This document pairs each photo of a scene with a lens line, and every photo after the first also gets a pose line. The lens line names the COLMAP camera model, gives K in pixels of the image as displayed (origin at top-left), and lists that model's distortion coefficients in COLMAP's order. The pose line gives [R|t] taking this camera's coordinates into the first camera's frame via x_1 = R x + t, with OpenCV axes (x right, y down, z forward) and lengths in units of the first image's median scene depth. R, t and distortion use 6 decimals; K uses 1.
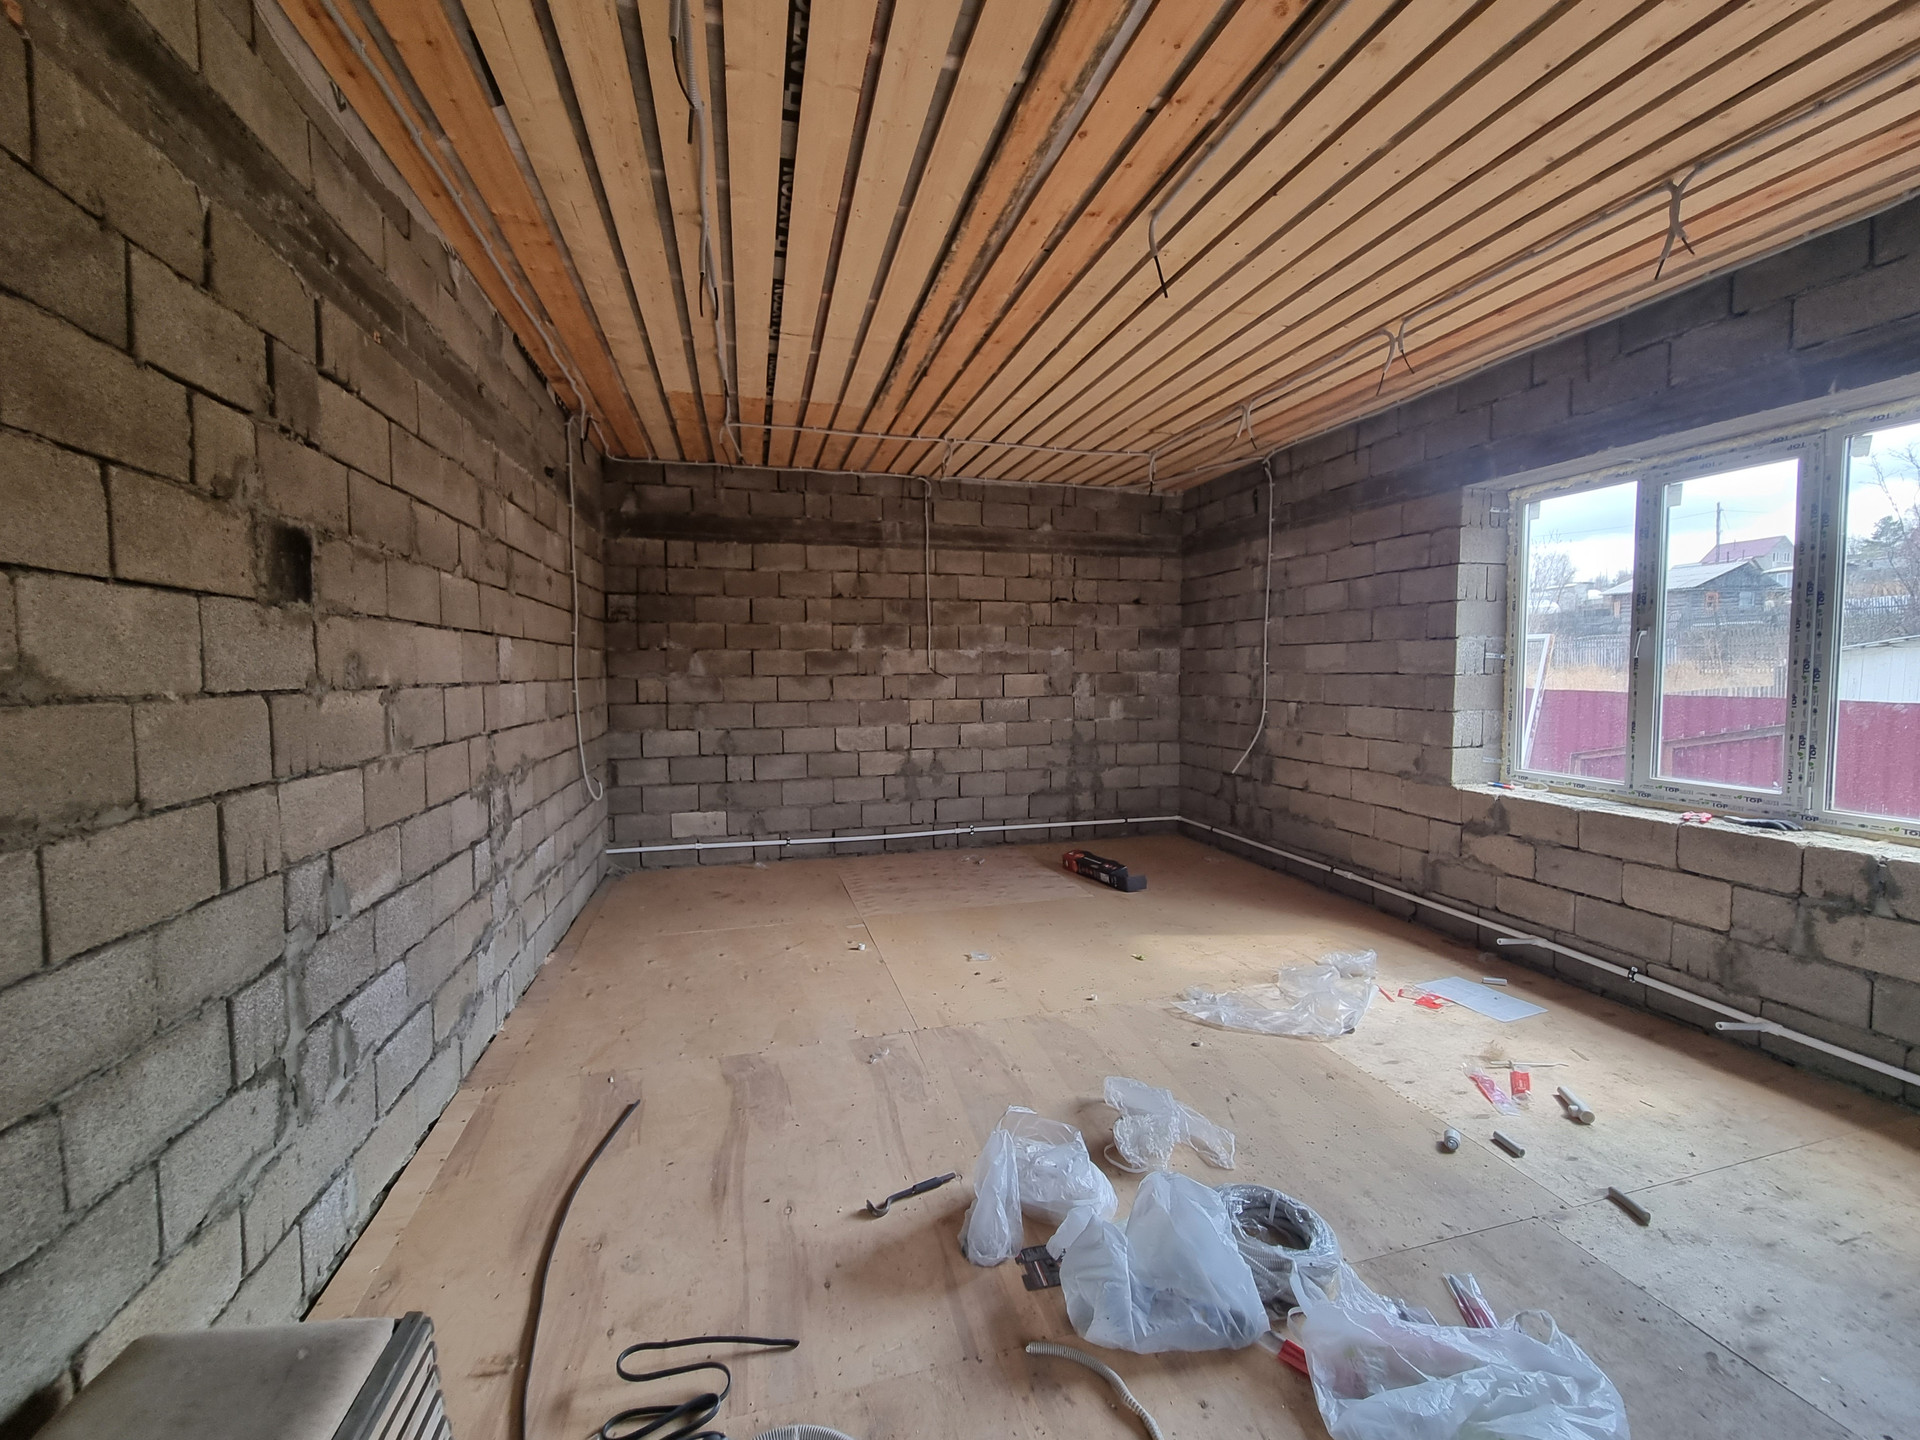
lens RADIAL K [[782.8, 0, 956.9], [0, 782.8, 709.9], [0, 0, 1]] dist [0.001055, -0.000979]
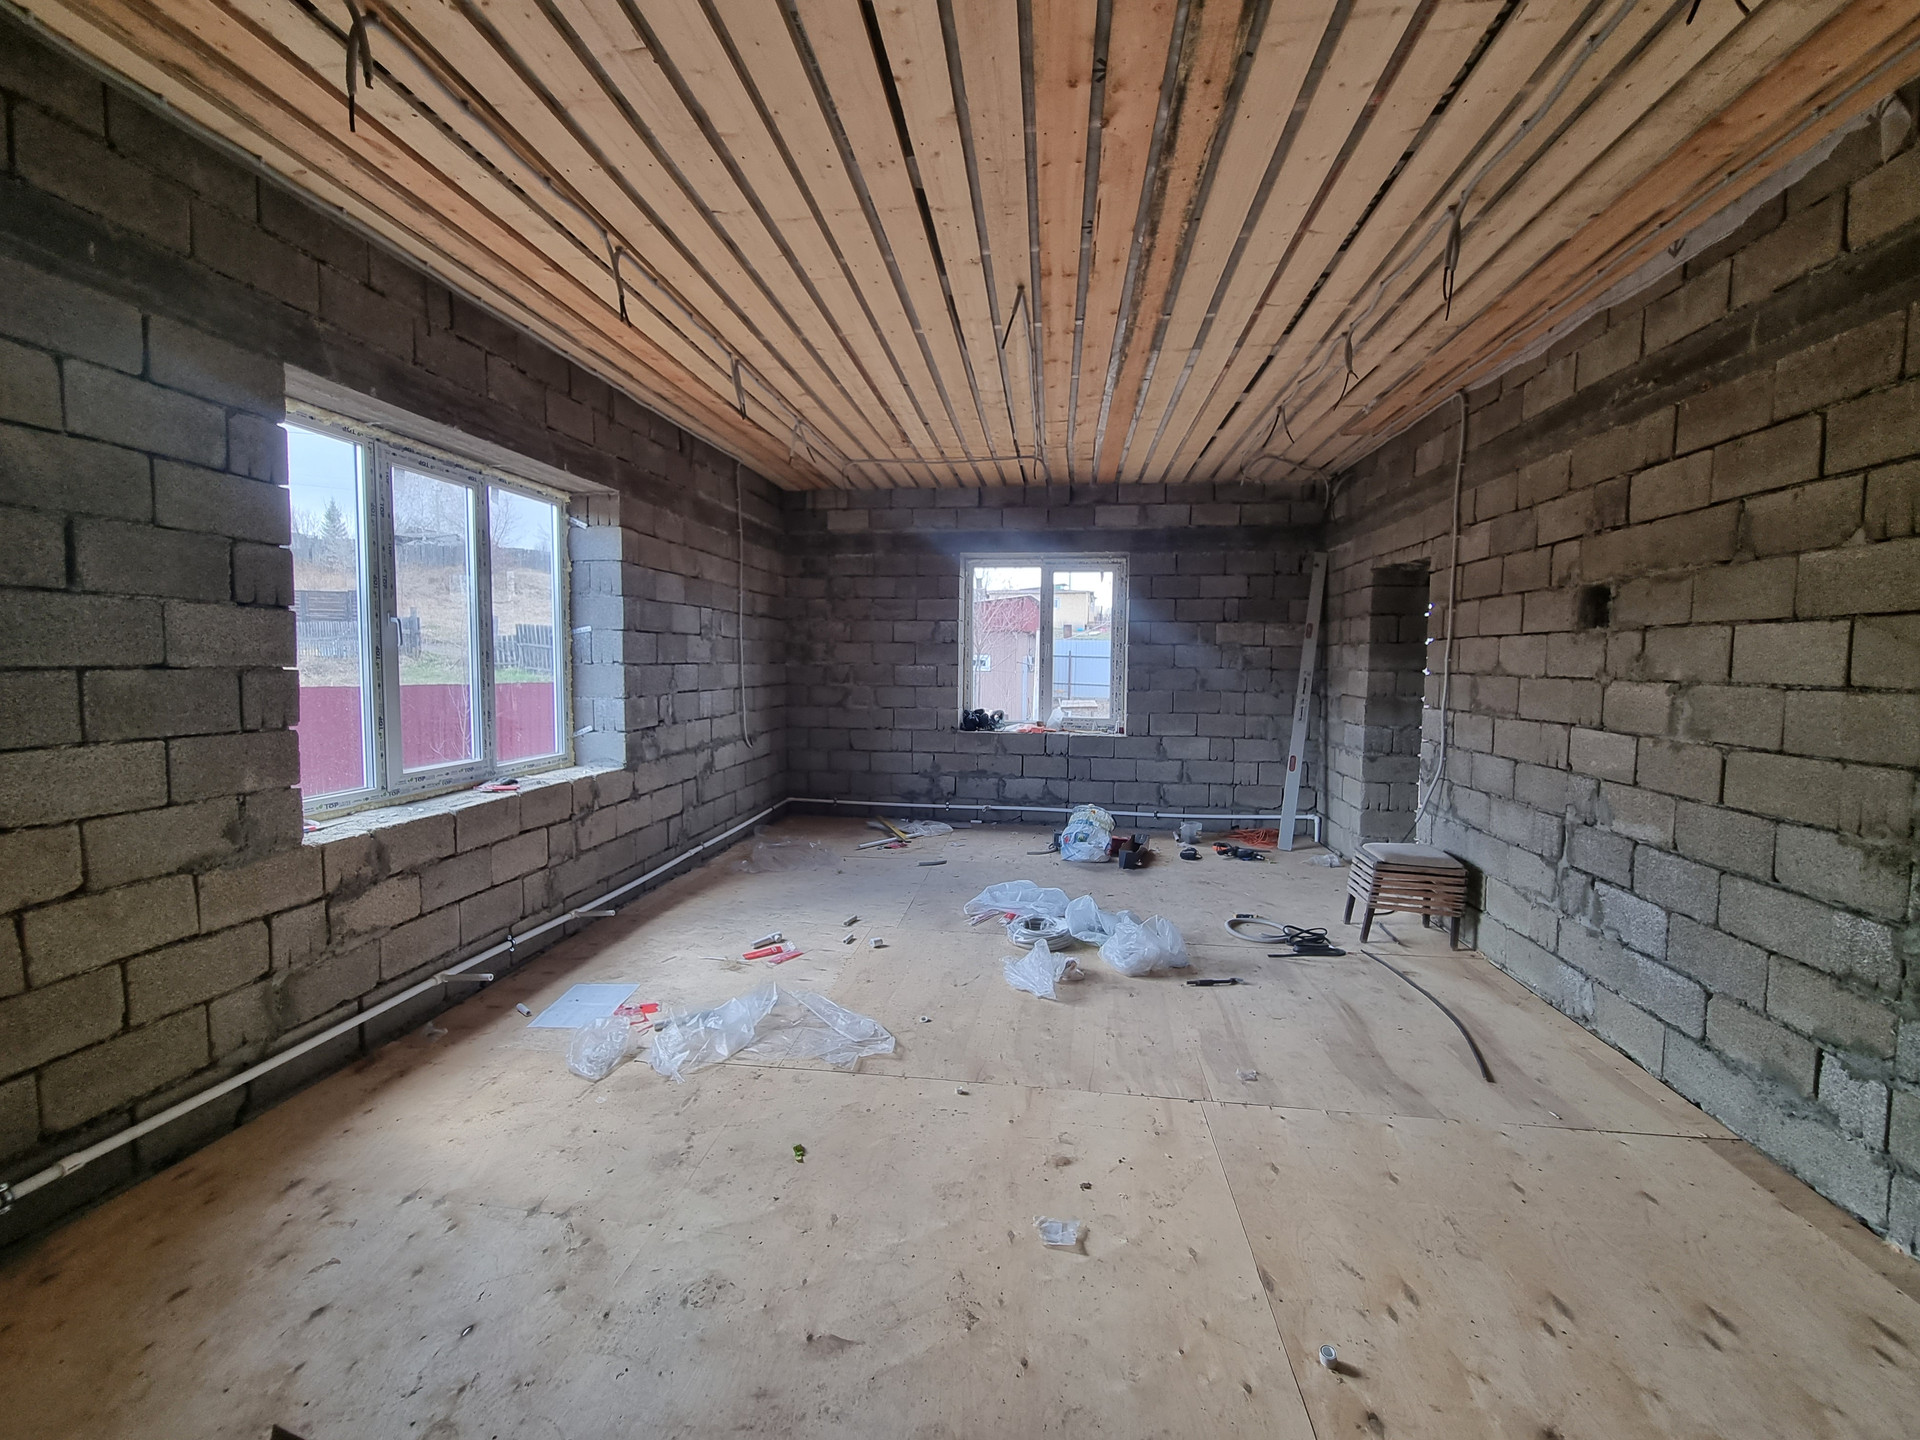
lens RADIAL K [[782.8, 0, 956.9], [0, 782.8, 709.9], [0, 0, 1]] dist [0.001055, -0.000979]
pose [[-0.924477, -0.029264, 0.380113, -0.131086], [0.013716, 0.993851, 0.109871, -0.112085], [-0.380991, 0.106787, -0.918391, 2.123053]]
